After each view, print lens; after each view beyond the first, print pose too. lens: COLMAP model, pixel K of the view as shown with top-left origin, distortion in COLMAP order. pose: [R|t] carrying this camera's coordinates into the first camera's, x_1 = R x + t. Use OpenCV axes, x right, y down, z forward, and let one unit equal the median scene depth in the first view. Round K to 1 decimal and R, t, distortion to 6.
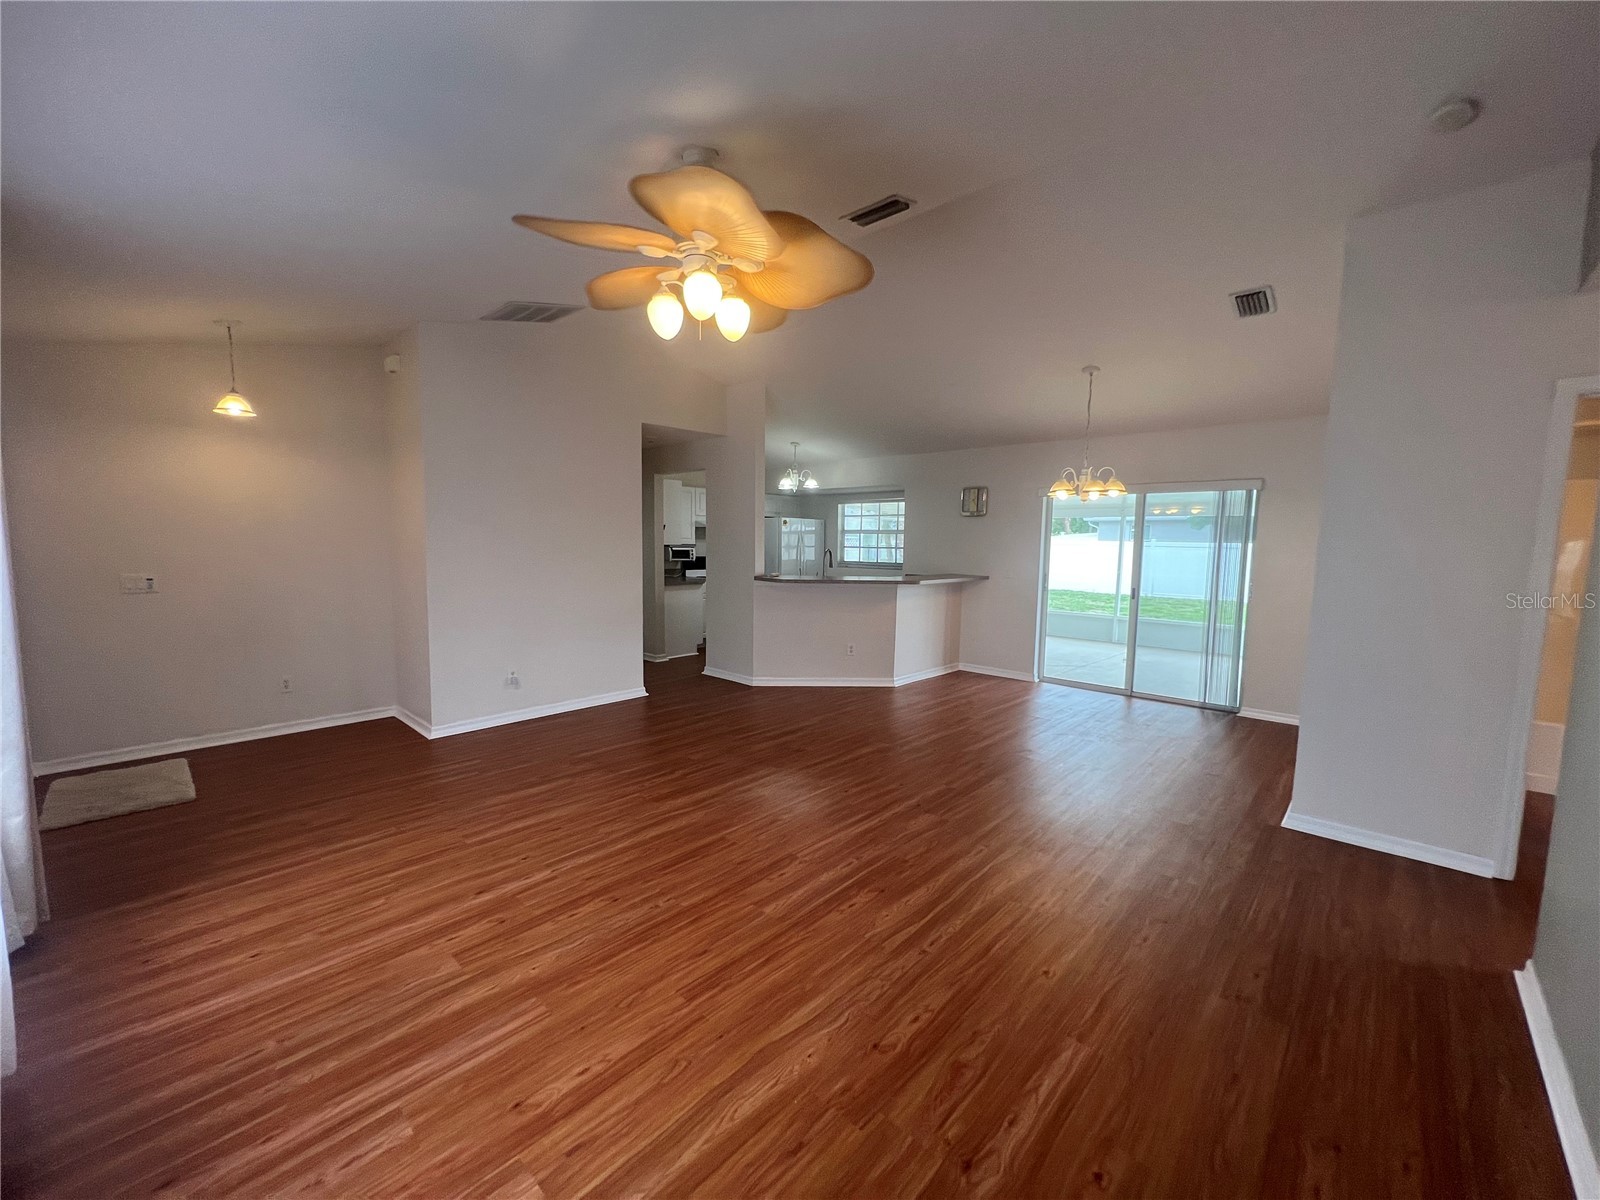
lens RADIAL K [[639.7, 0, 799.5], [0, 639.7, 603.2], [0, 0, 1]] dist [-0.001090, -0.000070]
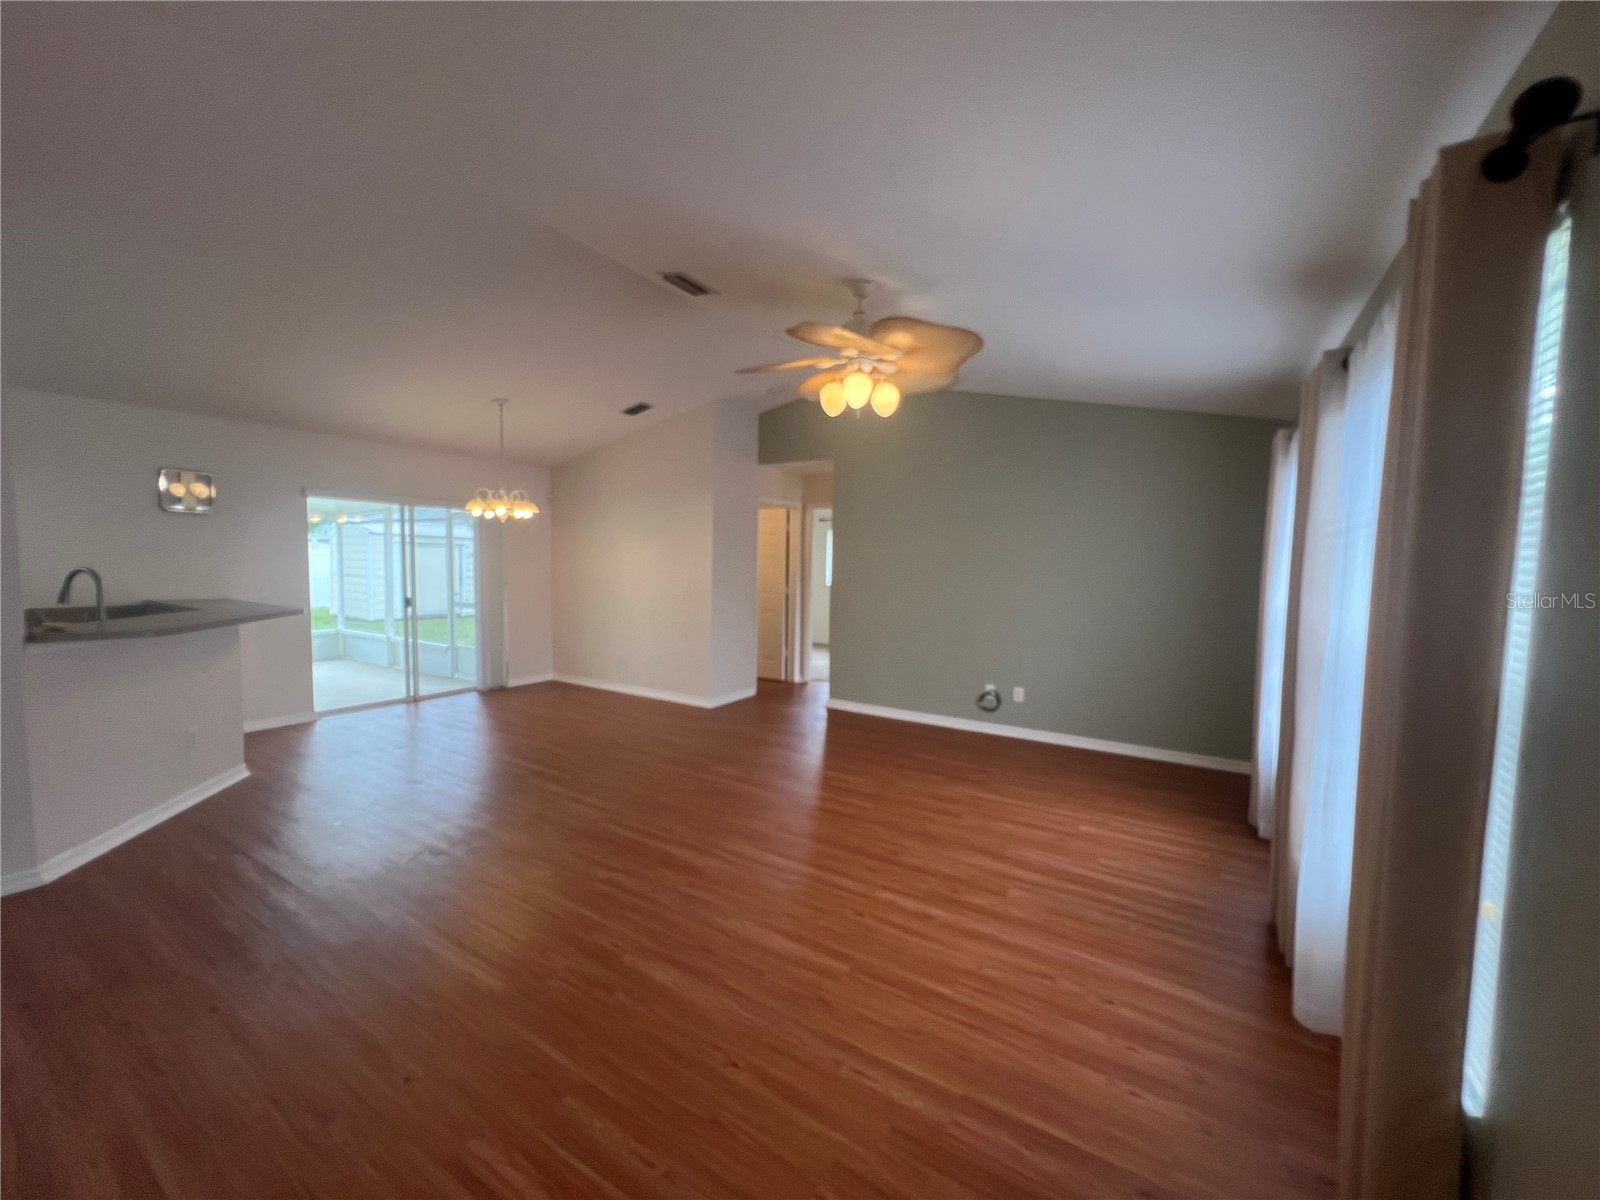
lens RADIAL K [[639.7, 0, 799.5], [0, 639.7, 603.2], [0, 0, 1]] dist [-0.001090, -0.000070]
pose [[-0.198620, -0.075451, 0.977168, -1.565629], [0.069708, 0.993420, 0.090875, -0.164913], [-0.977594, 0.086166, -0.192053, 1.501834]]
